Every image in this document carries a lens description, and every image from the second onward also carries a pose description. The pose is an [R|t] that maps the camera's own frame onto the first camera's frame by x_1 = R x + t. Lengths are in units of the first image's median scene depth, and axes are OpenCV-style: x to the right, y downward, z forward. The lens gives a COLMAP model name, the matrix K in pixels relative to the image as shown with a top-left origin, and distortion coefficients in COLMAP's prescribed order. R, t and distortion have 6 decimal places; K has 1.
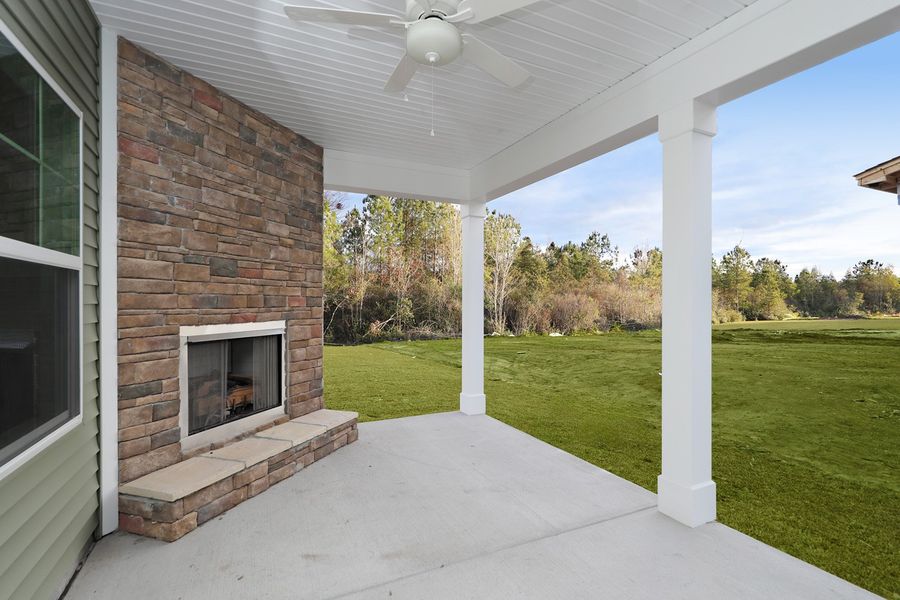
lens RADIAL K [[453.6, 0, 457.9], [0, 453.6, 299.4], [0, 0, 1]] dist [-0.014985, -0.000081]
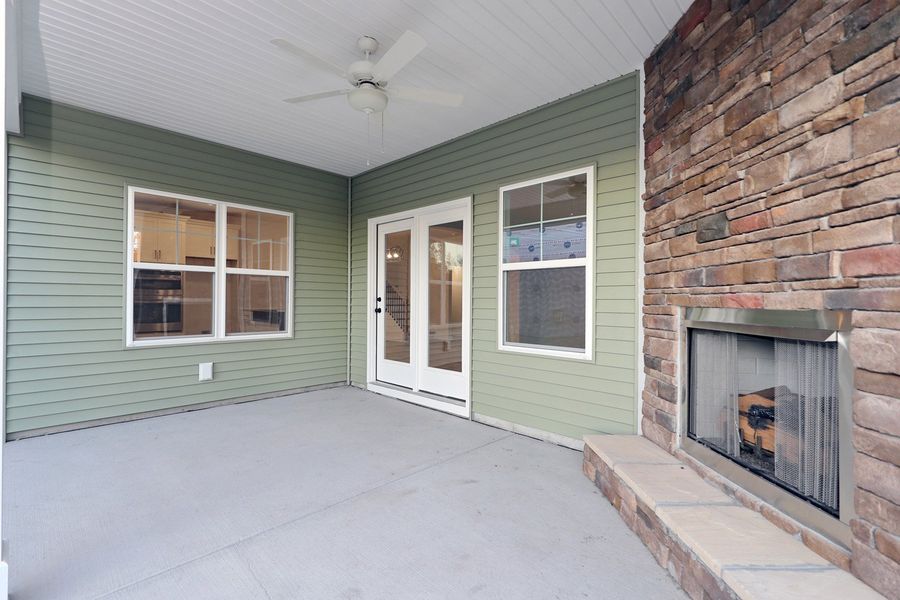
lens RADIAL K [[404.3, 0, 448.0], [0, 404.3, 297.5], [0, 0, 1]] dist [0.004625, 0.000750]
pose [[-0.945151, -0.006405, -0.326571, 0.074325], [-0.001841, 0.999896, -0.014282, 0.045445], [0.326629, -0.012898, -0.945065, 1.398909]]
